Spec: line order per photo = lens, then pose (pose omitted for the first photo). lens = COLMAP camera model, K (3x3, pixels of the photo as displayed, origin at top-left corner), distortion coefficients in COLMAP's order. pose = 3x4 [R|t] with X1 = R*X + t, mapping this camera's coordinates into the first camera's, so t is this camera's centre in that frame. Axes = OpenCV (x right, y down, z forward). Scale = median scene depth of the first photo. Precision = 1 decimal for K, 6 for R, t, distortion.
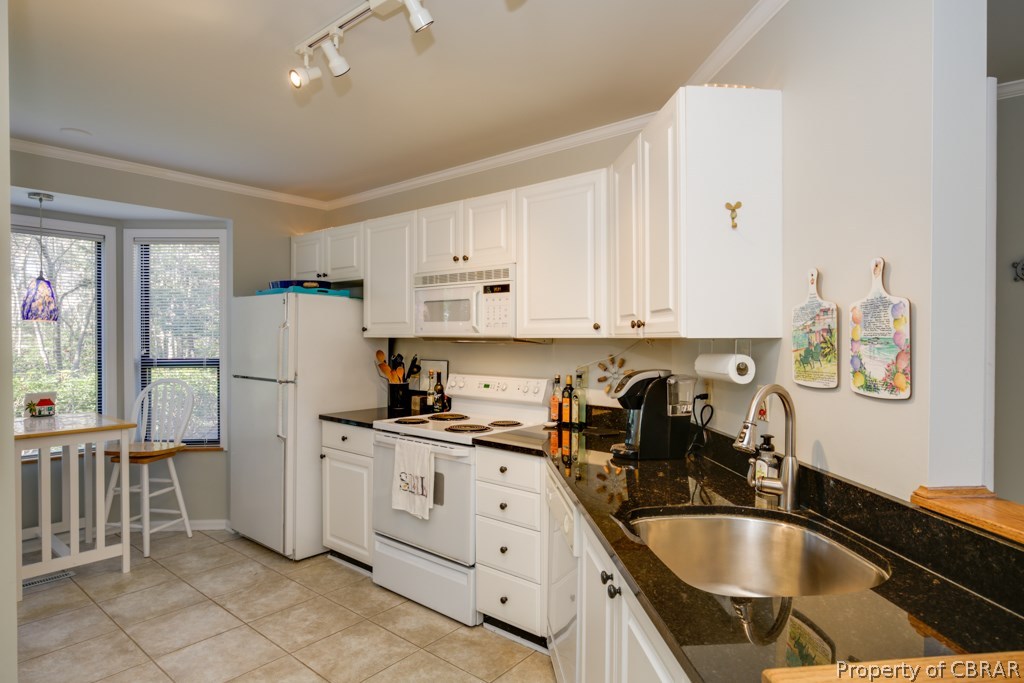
lens RADIAL K [[572.4, 0, 512.0], [0, 572.4, 341.5], [0, 0, 1]] dist [0.000661, 0.000163]
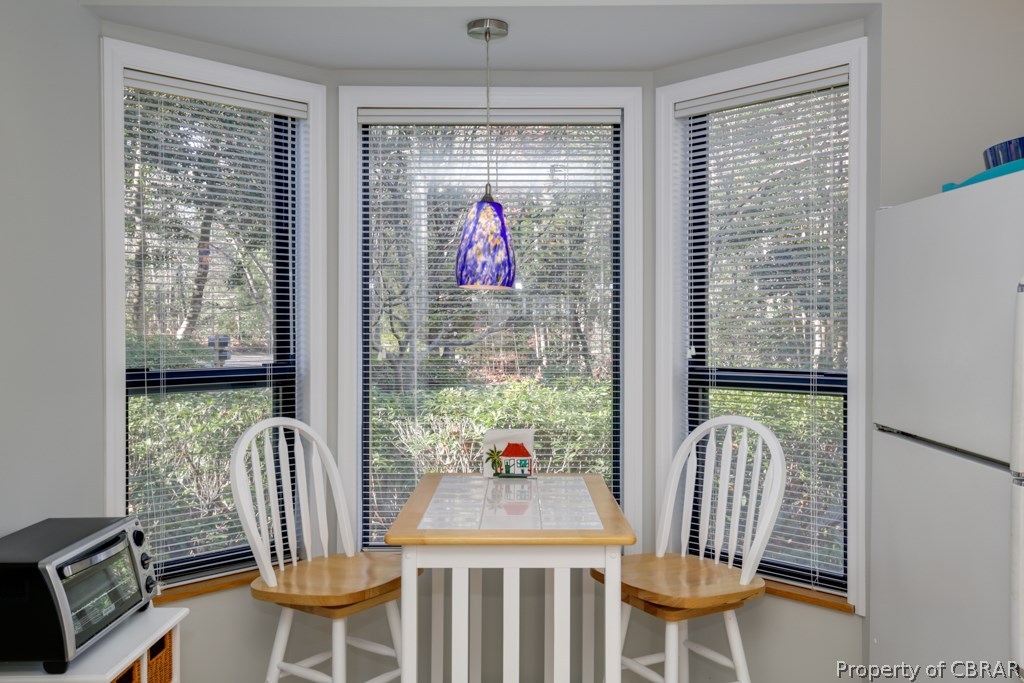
lens RADIAL K [[886.3, 0, 512.0], [0, 886.3, 341.5], [0, 0, 1]] dist [0.063864, 0.001459]
pose [[0.639275, 0.004071, -0.768967, -0.213253], [-0.000386, 0.999988, 0.004973, 0.006046], [0.768978, -0.002882, 0.639269, 0.496957]]
